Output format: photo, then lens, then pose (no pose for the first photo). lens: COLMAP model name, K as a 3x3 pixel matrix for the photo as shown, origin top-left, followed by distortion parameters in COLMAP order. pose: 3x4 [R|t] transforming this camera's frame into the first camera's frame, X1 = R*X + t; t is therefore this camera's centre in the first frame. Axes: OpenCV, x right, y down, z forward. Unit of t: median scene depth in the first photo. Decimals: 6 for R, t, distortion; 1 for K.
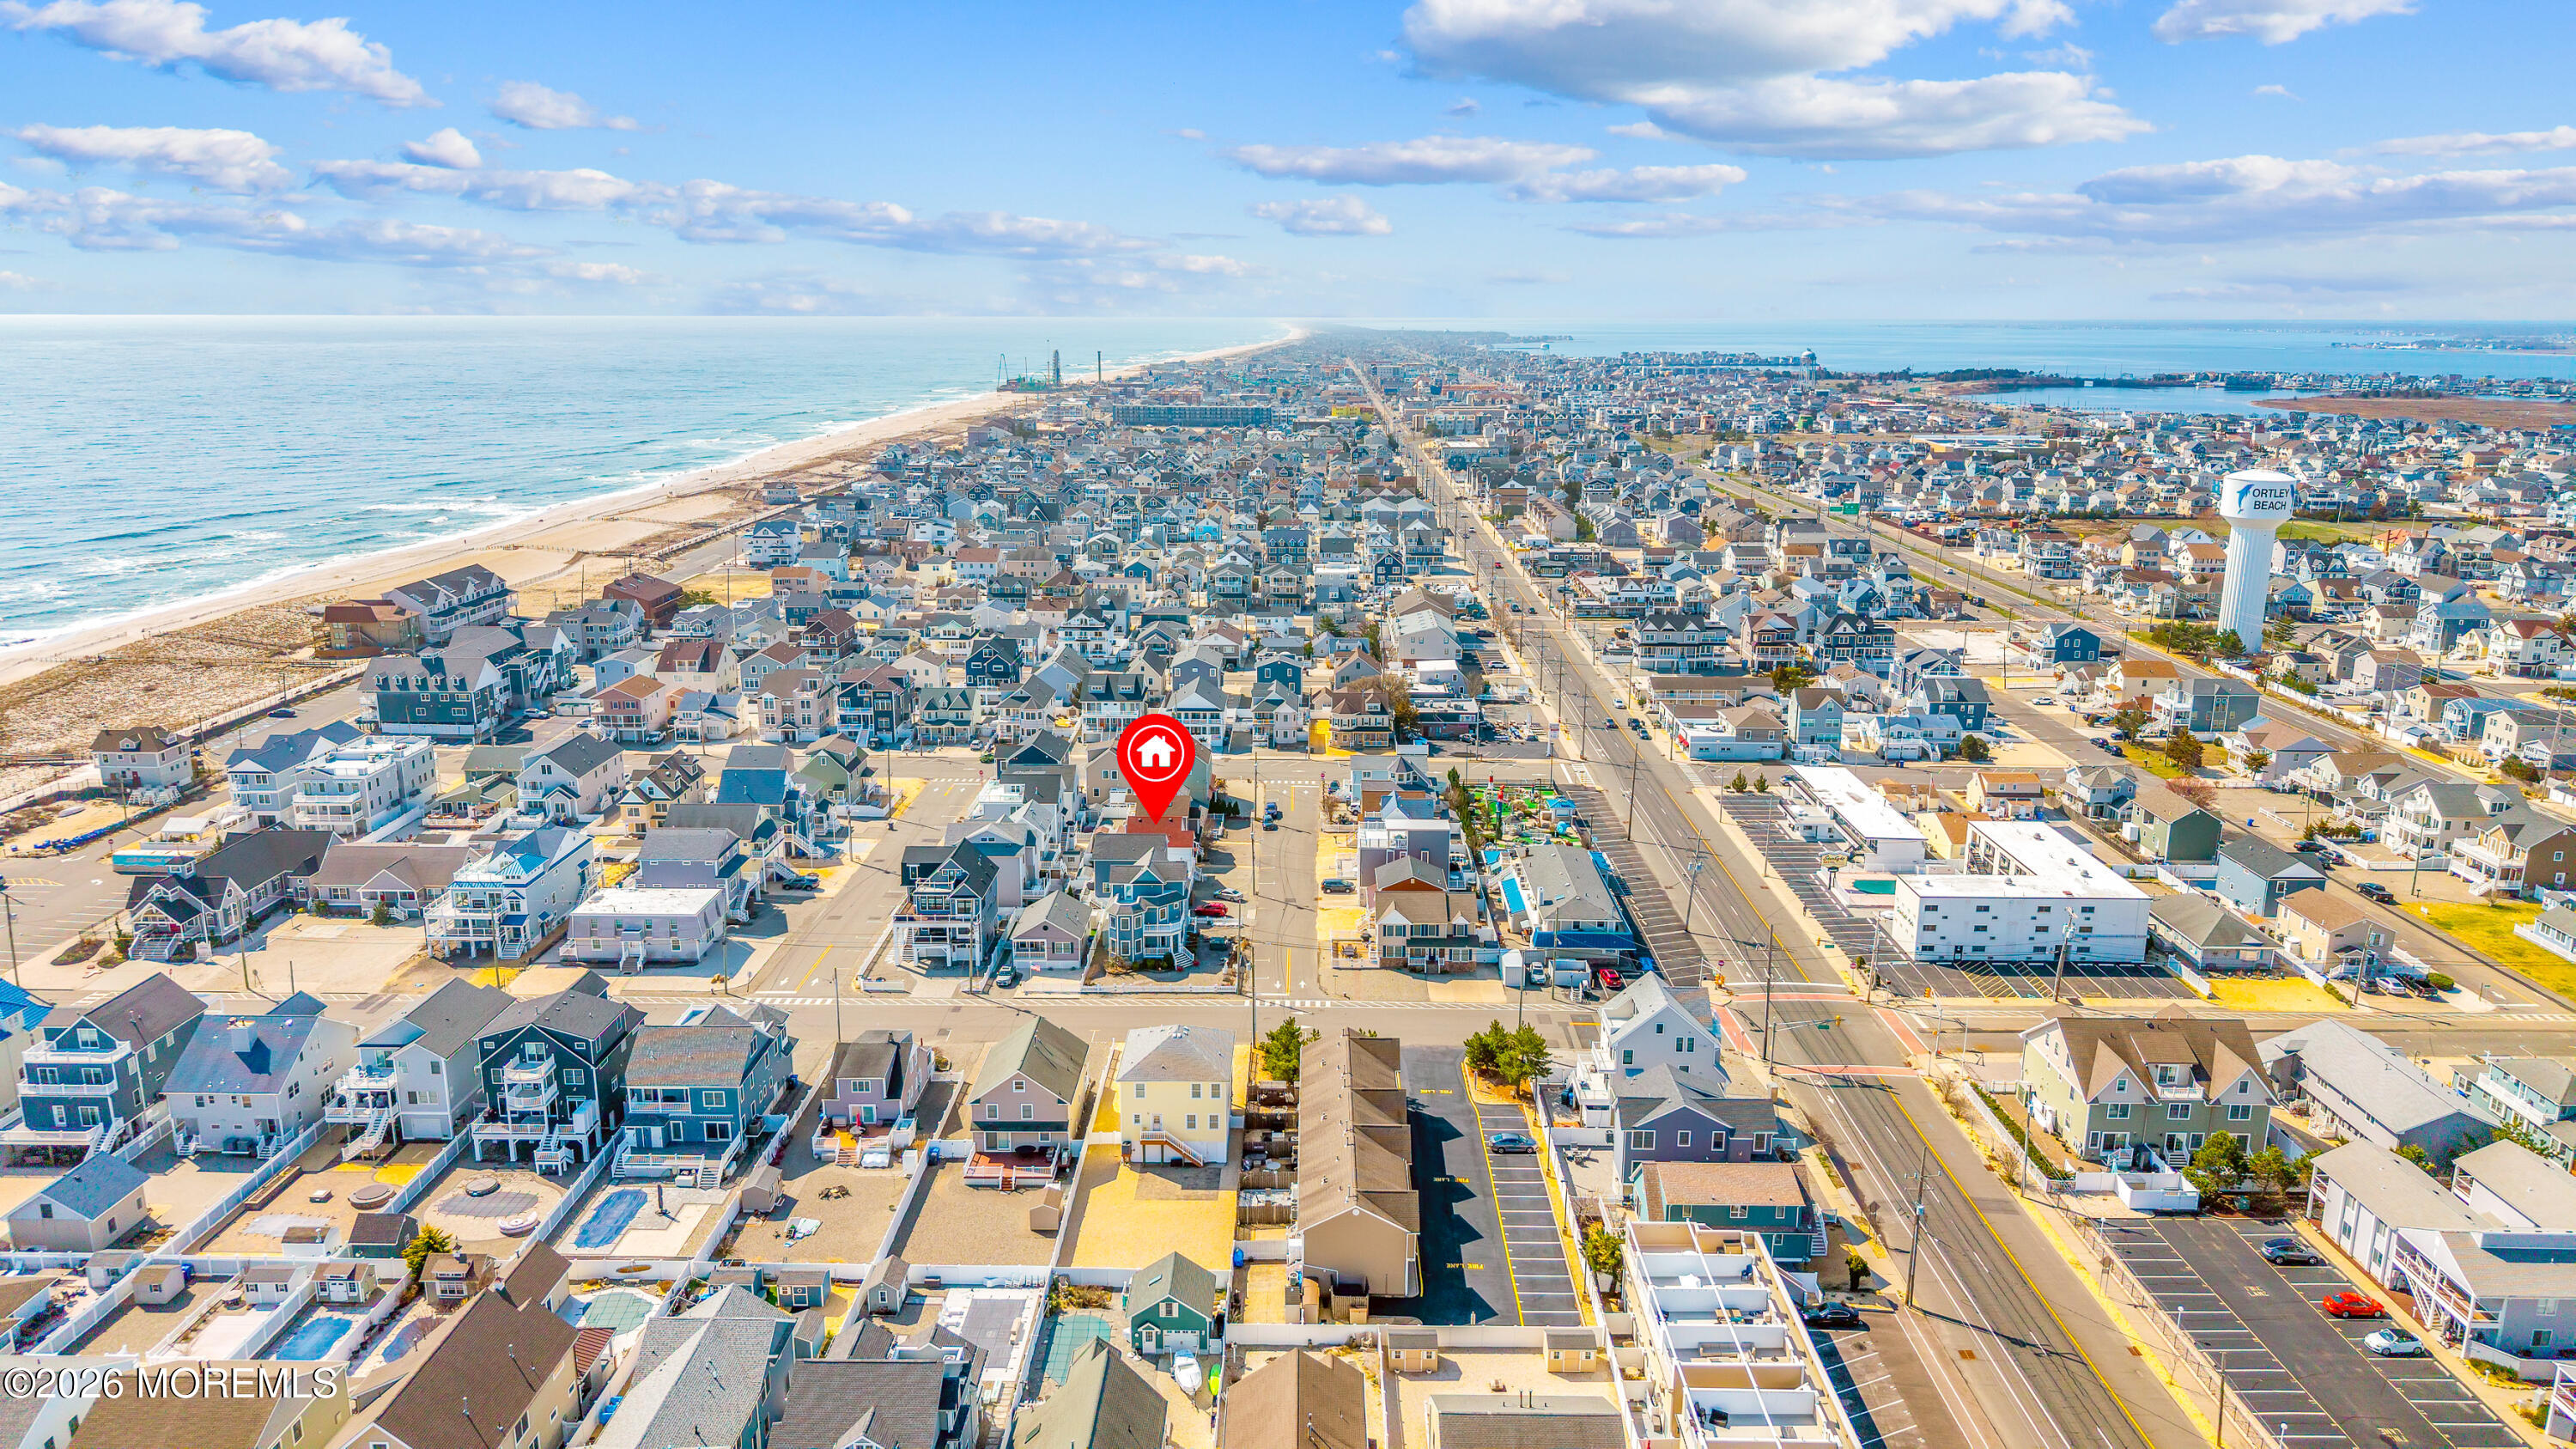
lens RADIAL K [[1730.8, 0, 1287.7], [0, 1730.8, 606.0], [0, 0, 1]] dist [0.015942, -0.003866]
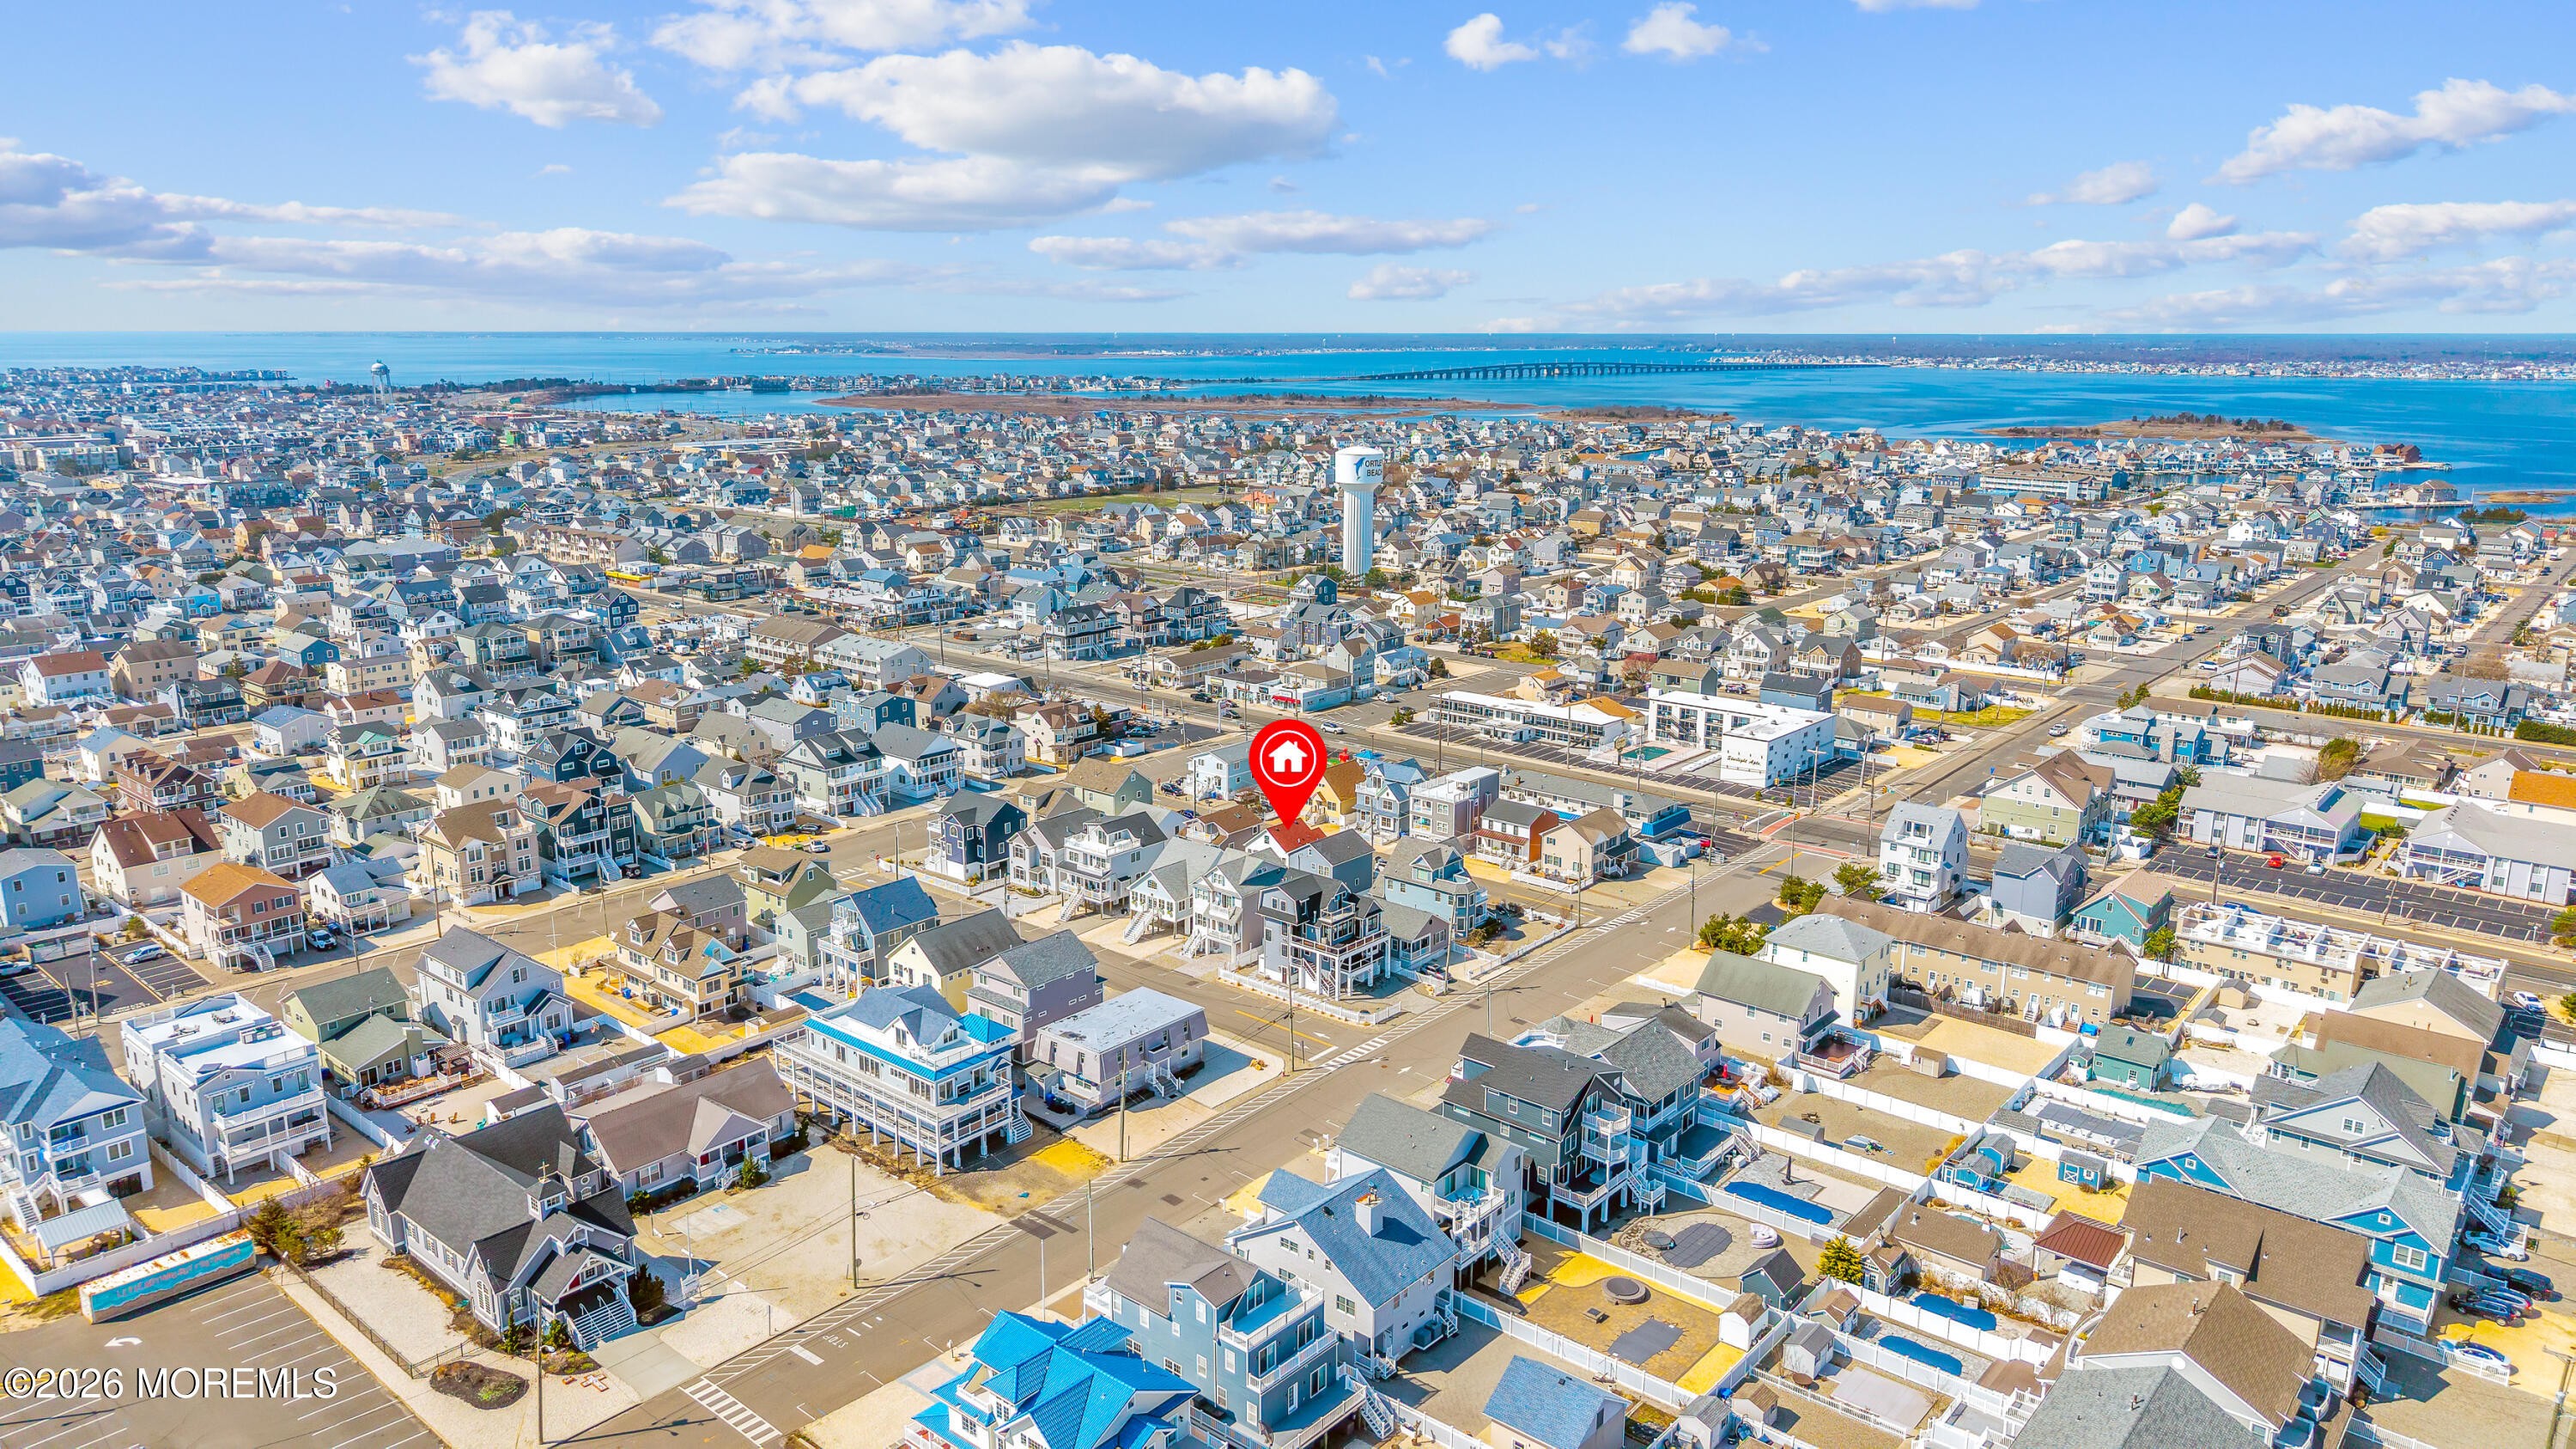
lens RADIAL K [[1669.4, 0, 1288.0], [0, 1669.4, 724.5], [0, 0, 1]] dist [0.004509, -0.000099]
pose [[0.640085, -0.176733, 0.747701, -0.901679], [0.124550, 0.984180, 0.126005, -0.069432], [-0.758141, 0.012472, 0.651971, 0.389525]]
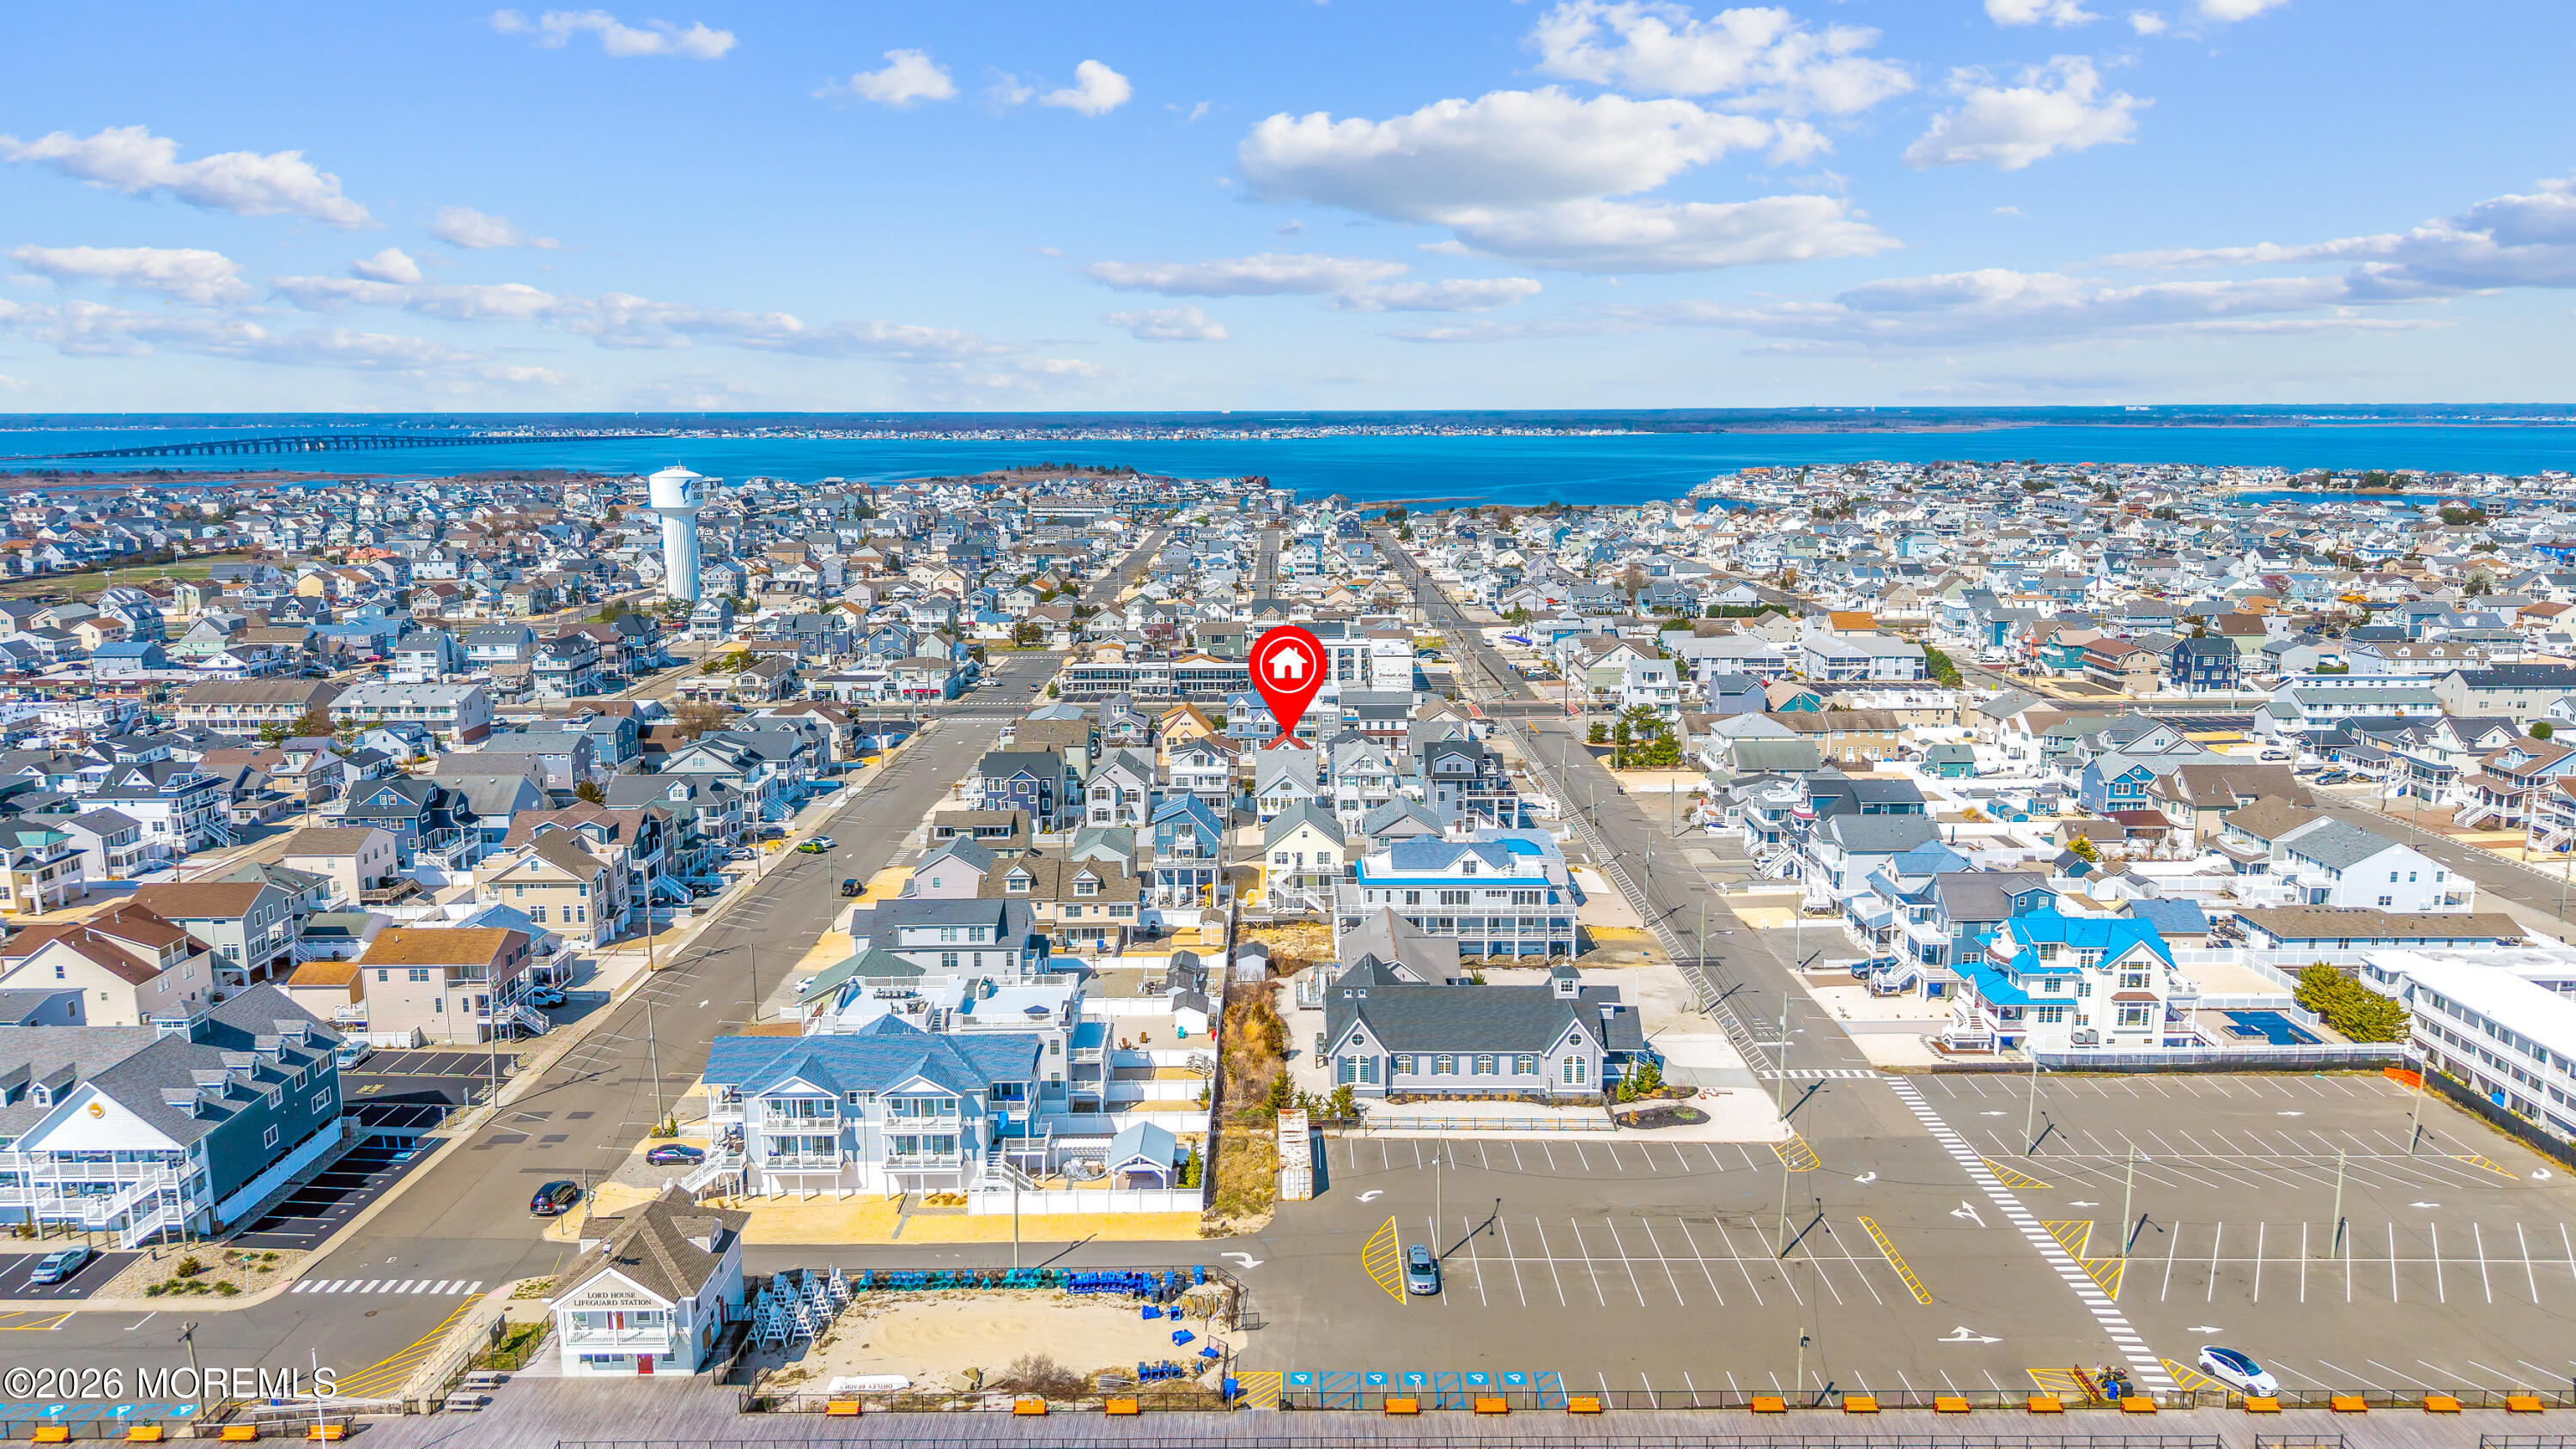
lens RADIAL K [[1730.8, 0, 1287.7], [0, 1730.8, 606.0], [0, 0, 1]] dist [0.015942, -0.003866]
pose [[-0.021307, -0.115012, 0.993136, -1.338269], [0.166466, 0.979086, 0.116957, -0.105724], [-0.985817, 0.167815, -0.001716, 1.104651]]
